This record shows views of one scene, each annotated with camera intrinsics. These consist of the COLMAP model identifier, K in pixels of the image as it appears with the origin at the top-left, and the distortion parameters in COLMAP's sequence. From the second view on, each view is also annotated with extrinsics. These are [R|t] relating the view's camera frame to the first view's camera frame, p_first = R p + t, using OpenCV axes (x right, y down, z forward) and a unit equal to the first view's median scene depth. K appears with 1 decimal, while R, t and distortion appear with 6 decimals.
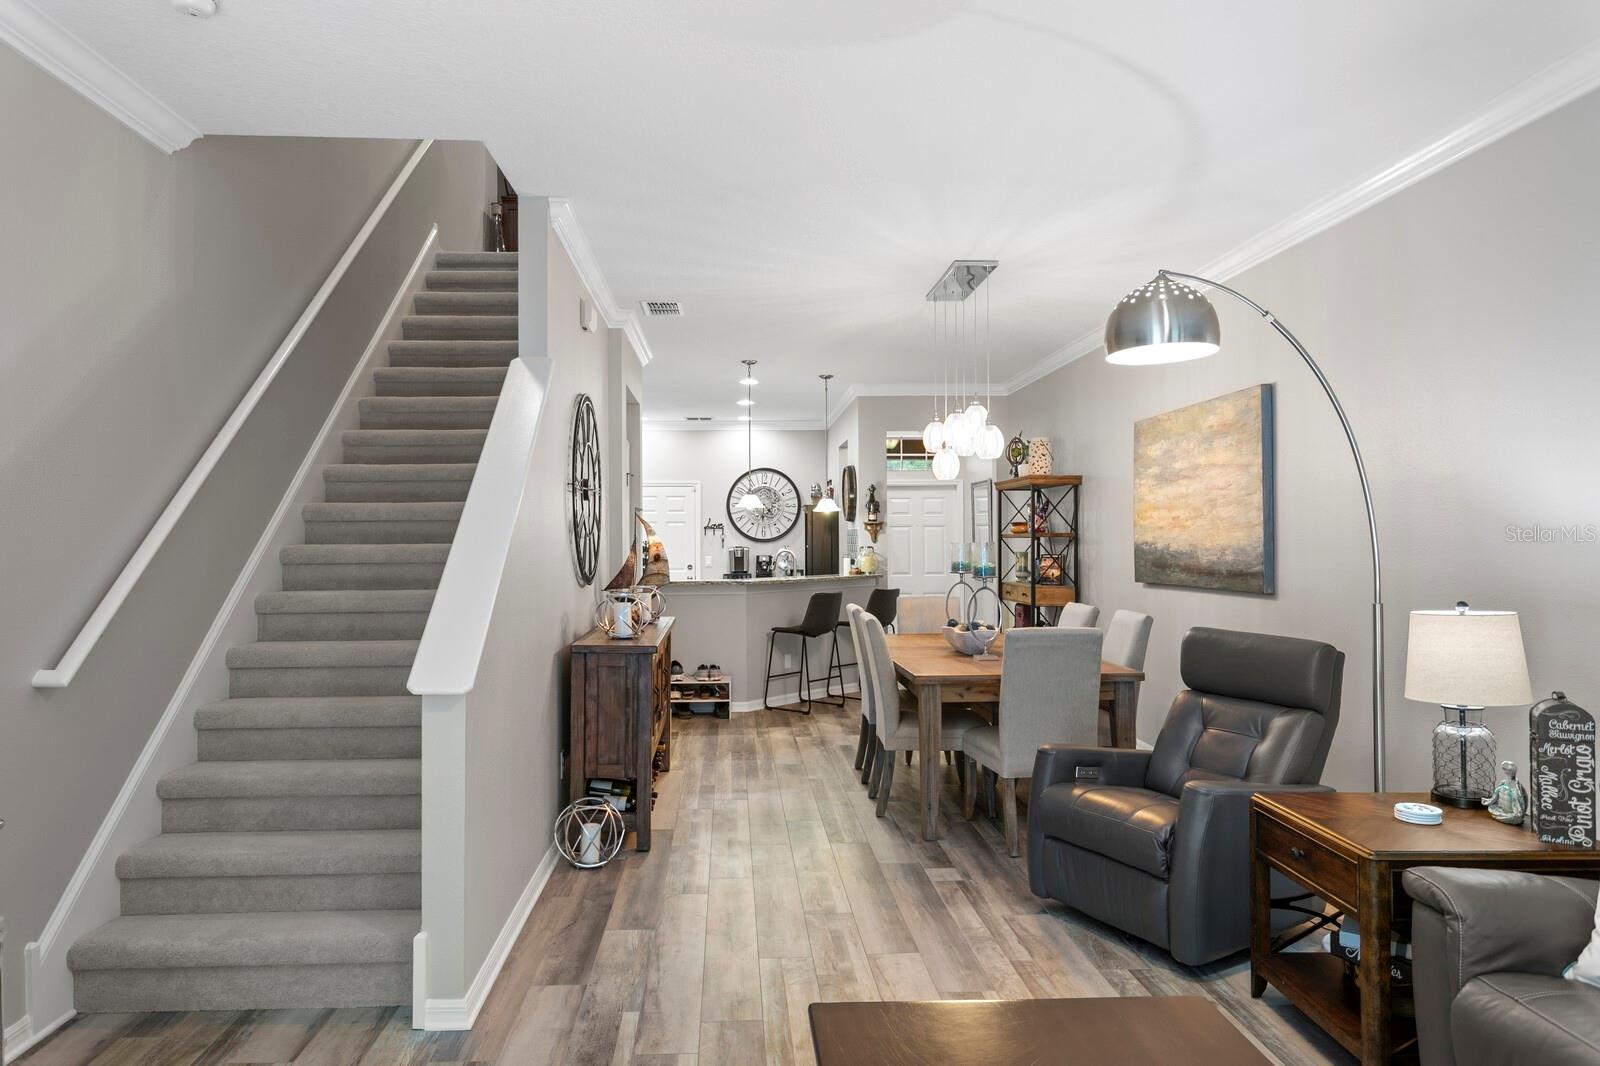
lens RADIAL K [[1000.5, 0, 773.5], [0, 1000.5, 534.0], [0, 0, 1]] dist [-0.001853, 0.008843]
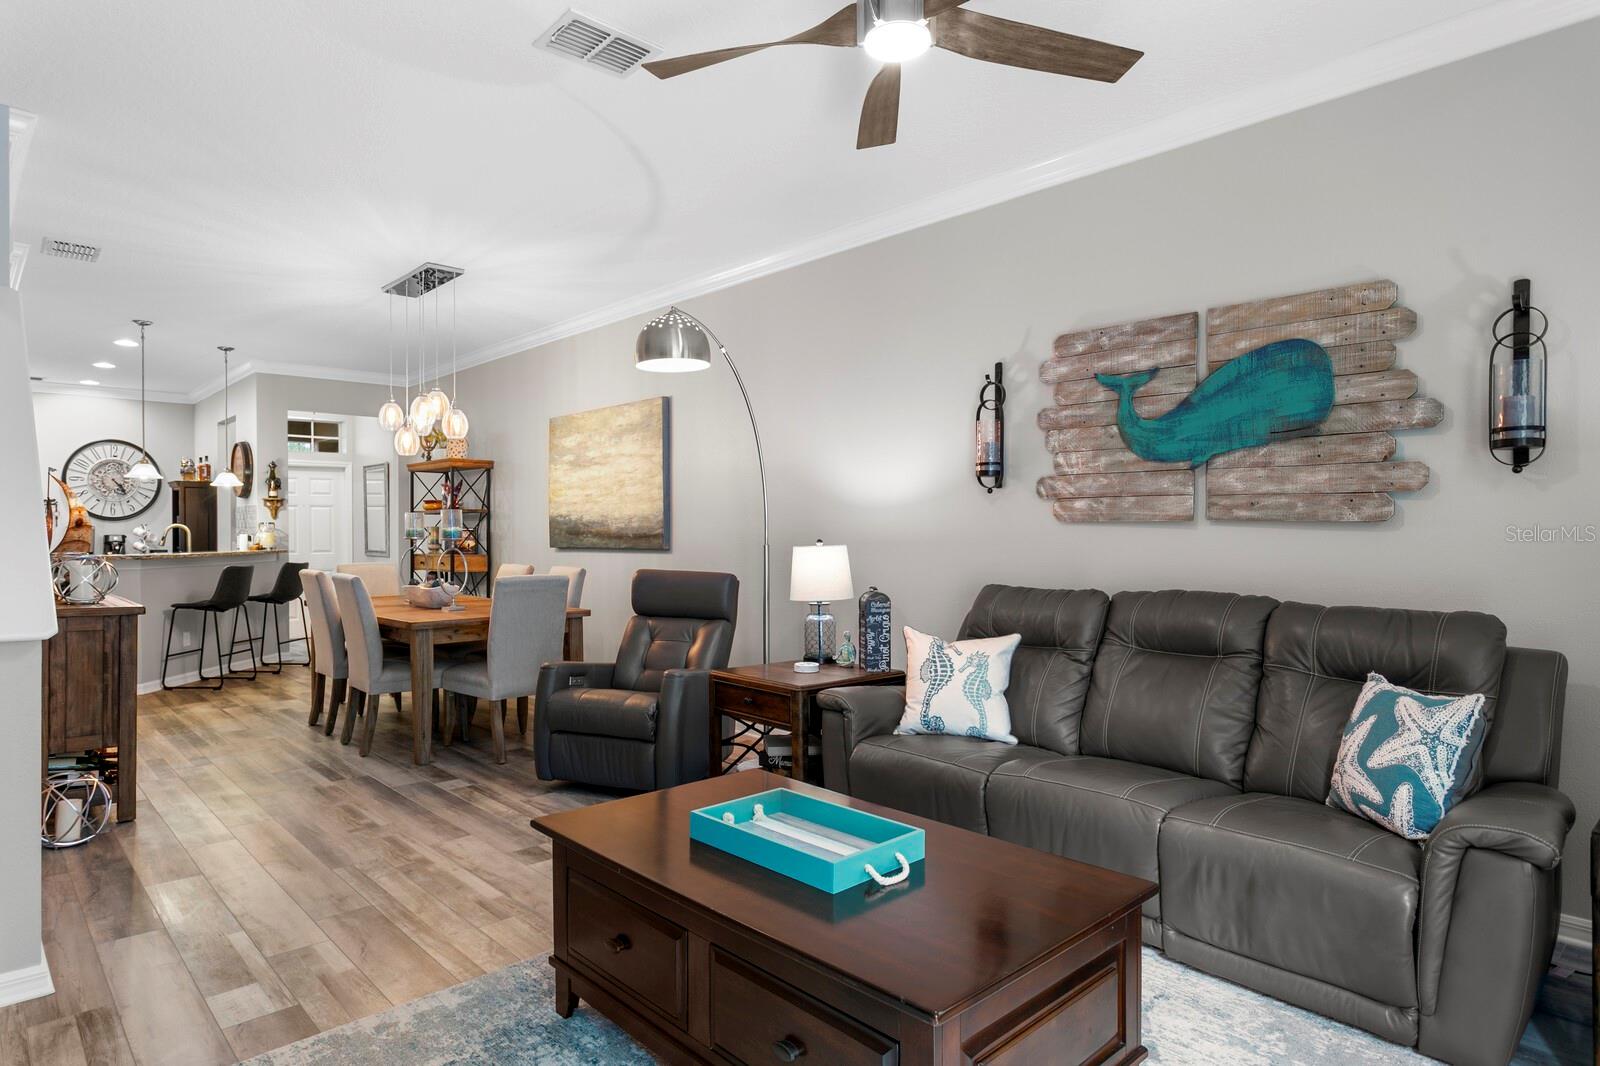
lens RADIAL K [[902.7, 0, 773.2], [0, 902.7, 538.1], [0, 0, 1]] dist [-0.010695, 0.007779]
pose [[0.766642, -0.001990, 0.642072, -0.152339], [-0.006066, 0.999928, 0.010342, 0.024210], [-0.642047, -0.011823, 0.766574, -0.039187]]
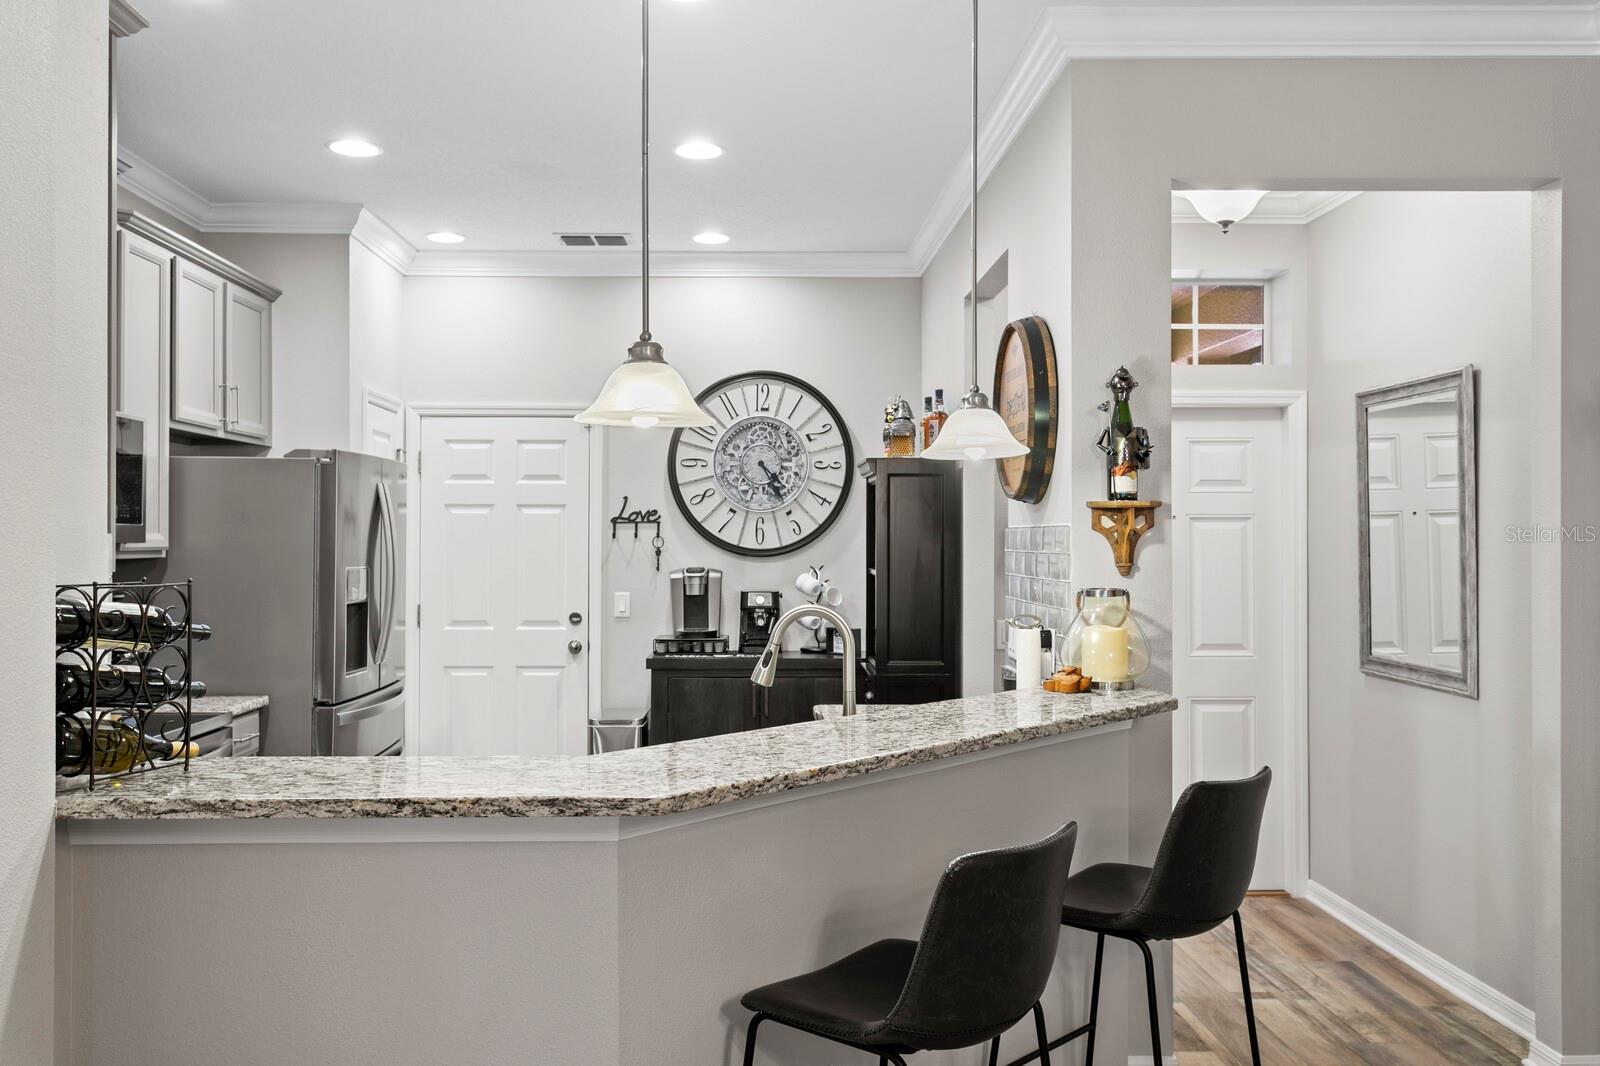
lens RADIAL K [[1294.3, 0, 763.4], [0, 1294.3, 536.8], [0, 0, 1]] dist [0.012540, -0.009375]
pose [[0.999562, 0.006117, -0.028949, 0.013118], [-0.005963, 0.999968, 0.005397, -0.005530], [0.028981, -0.005222, 0.999566, 0.980548]]
